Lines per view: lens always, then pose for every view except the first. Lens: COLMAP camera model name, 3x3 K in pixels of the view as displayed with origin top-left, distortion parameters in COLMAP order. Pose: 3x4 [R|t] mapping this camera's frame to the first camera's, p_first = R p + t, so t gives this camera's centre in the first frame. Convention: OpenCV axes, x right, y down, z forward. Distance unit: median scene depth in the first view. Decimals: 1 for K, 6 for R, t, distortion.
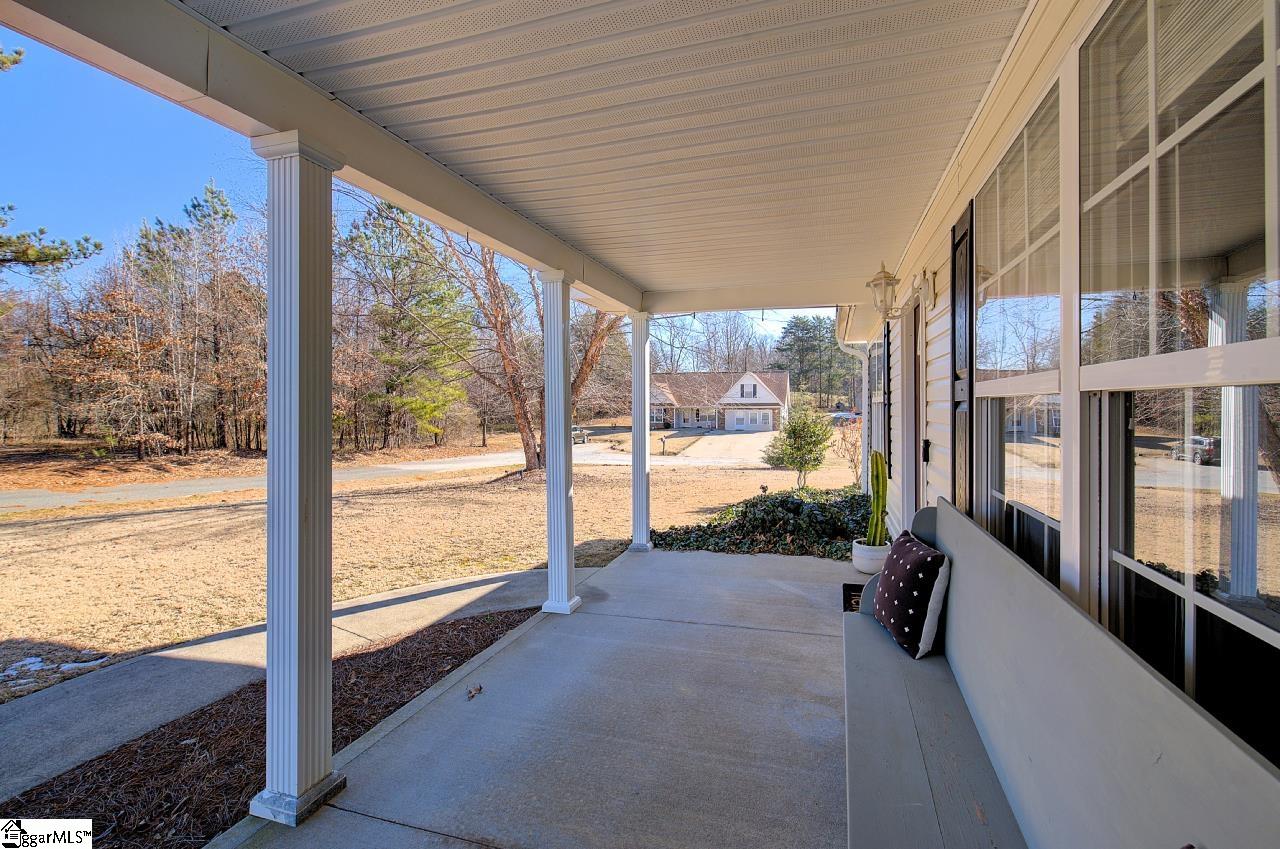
lens RADIAL K [[547.4, 0, 640.6], [0, 547.4, 417.3], [0, 0, 1]] dist [0.003900, -0.000759]
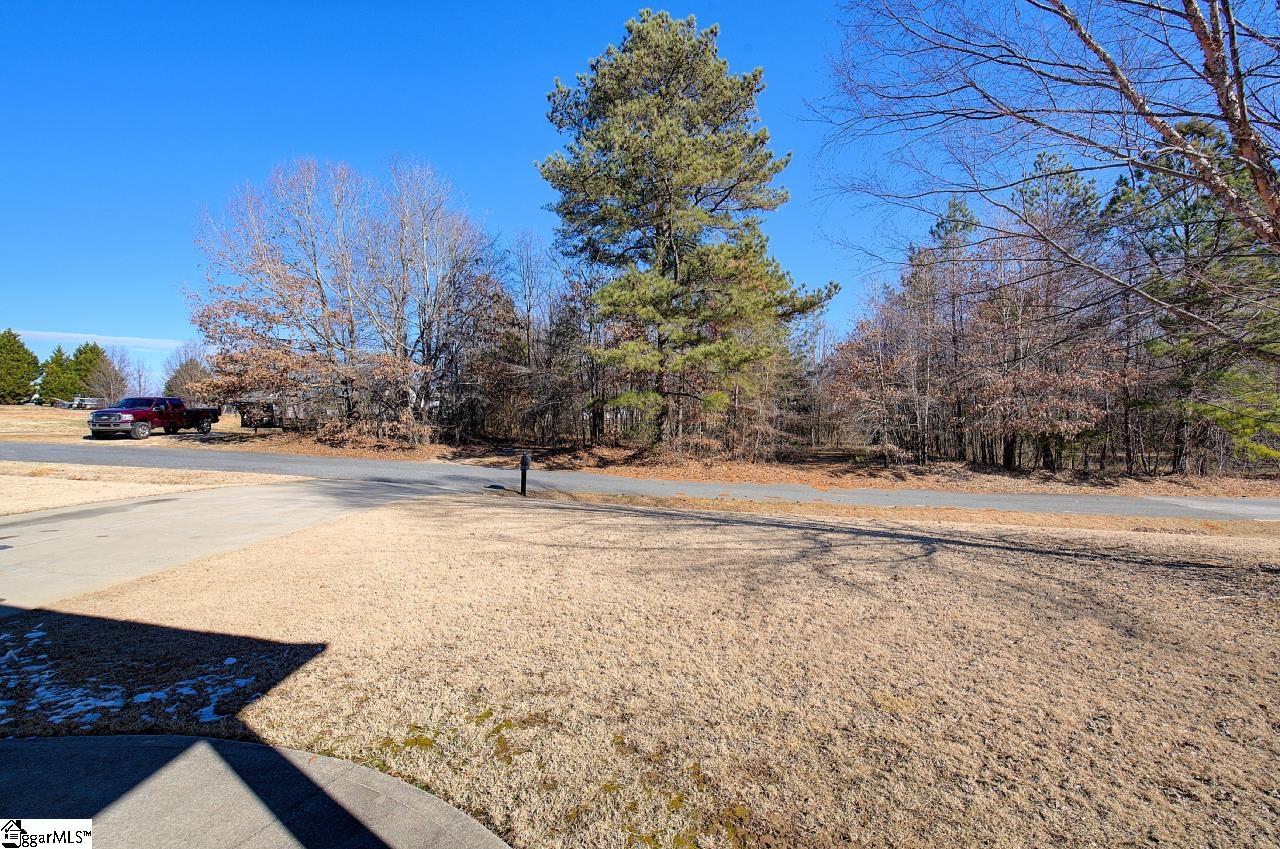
lens RADIAL K [[547.4, 0, 612.1], [0, 547.4, 433.5], [0, 0, 1]] dist [0.003900, -0.000759]
pose [[0.298910, 0.012126, -0.954204, 0.003248], [-0.005024, 0.999925, 0.011133, -0.001940], [0.954268, 0.001466, 0.298949, 0.104695]]
